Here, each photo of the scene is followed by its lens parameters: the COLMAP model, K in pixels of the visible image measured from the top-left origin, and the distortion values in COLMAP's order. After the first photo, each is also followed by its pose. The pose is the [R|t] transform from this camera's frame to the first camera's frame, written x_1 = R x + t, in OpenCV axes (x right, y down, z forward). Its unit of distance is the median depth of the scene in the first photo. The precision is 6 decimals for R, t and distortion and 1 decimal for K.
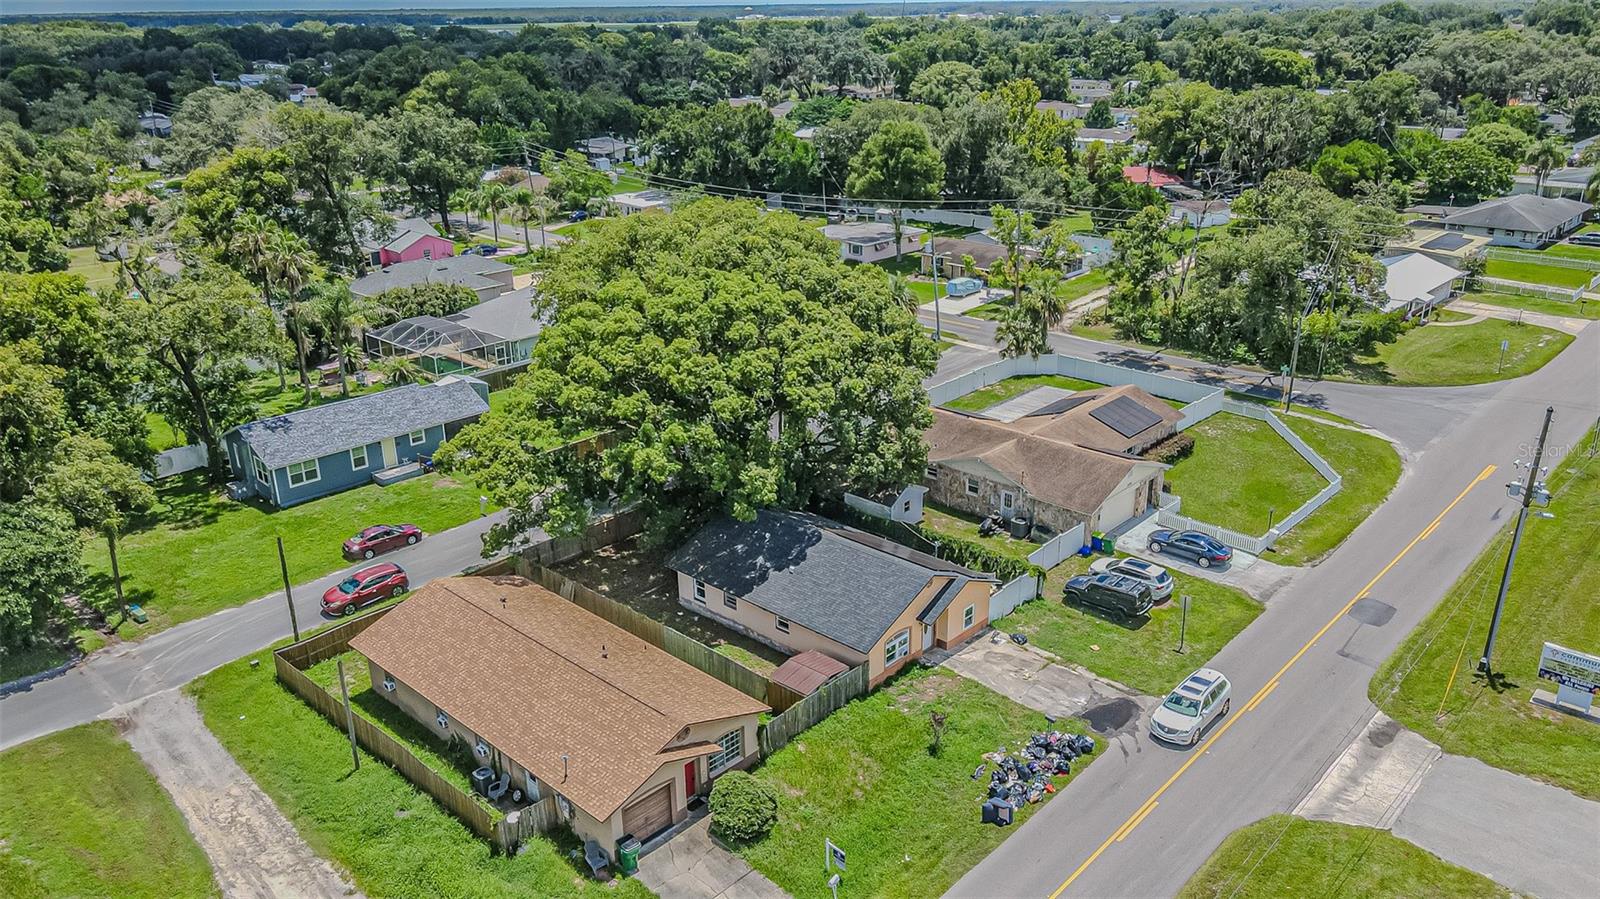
lens RADIAL K [[1182.6, 0, 800.0], [0, 1182.6, 449.5], [0, 0, 1]] dist [-0.005786, 0.034108]
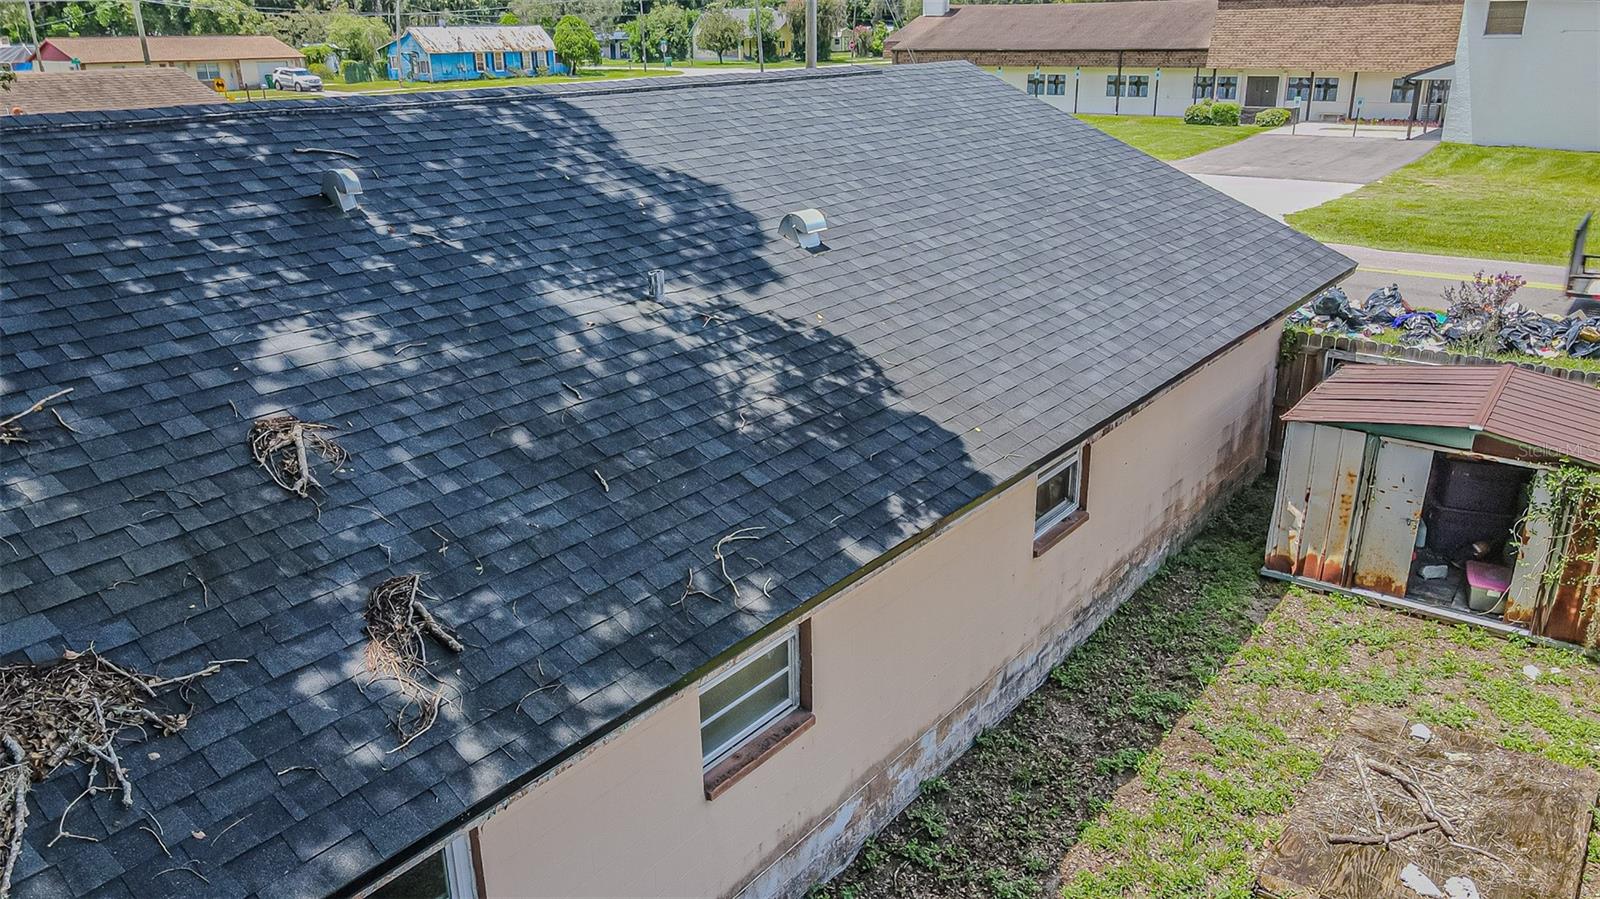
lens RADIAL K [[1182.6, 0, 800.0], [0, 1182.6, 449.5], [0, 0, 1]] dist [-0.005786, 0.034108]
pose [[-0.094027, -0.323404, 0.941578, -0.150378], [0.362562, 0.869699, 0.334922, 0.072533], [-0.927204, 0.372872, 0.035478, 0.966445]]
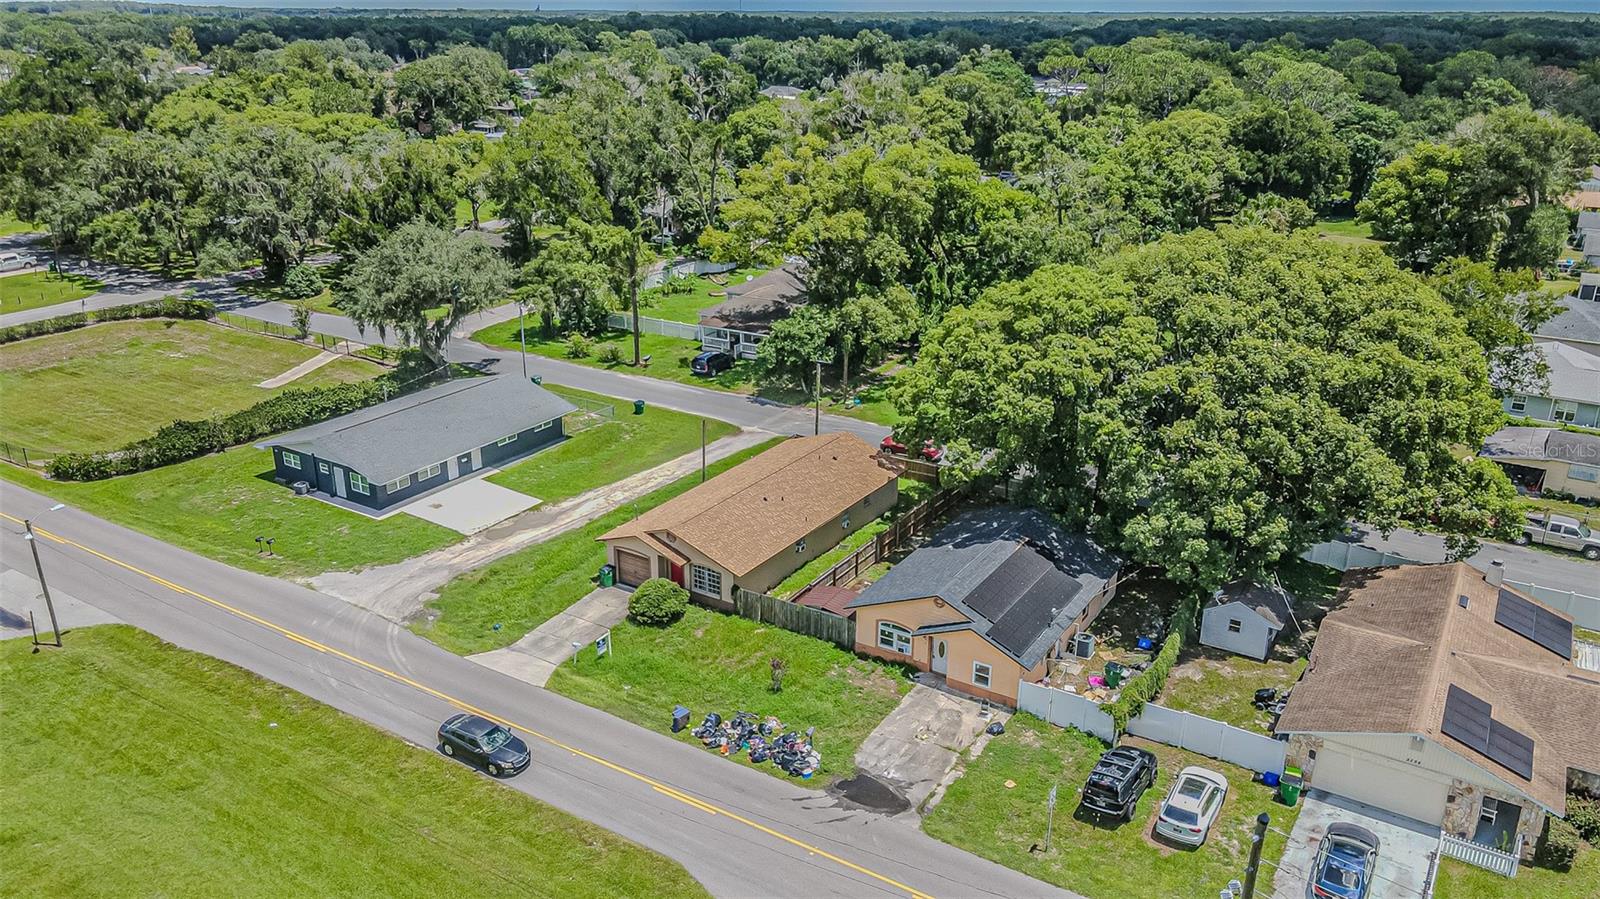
lens RADIAL K [[1175.7, 0, 800.0], [0, 1175.7, 449.5], [0, 0, 1]] dist [-0.008179, 0.036650]
pose [[0.182911, 0.354888, -0.916841, 0.850037], [-0.351988, 0.894394, 0.275978, -0.206497], [0.917959, 0.272238, 0.288511, 0.536981]]
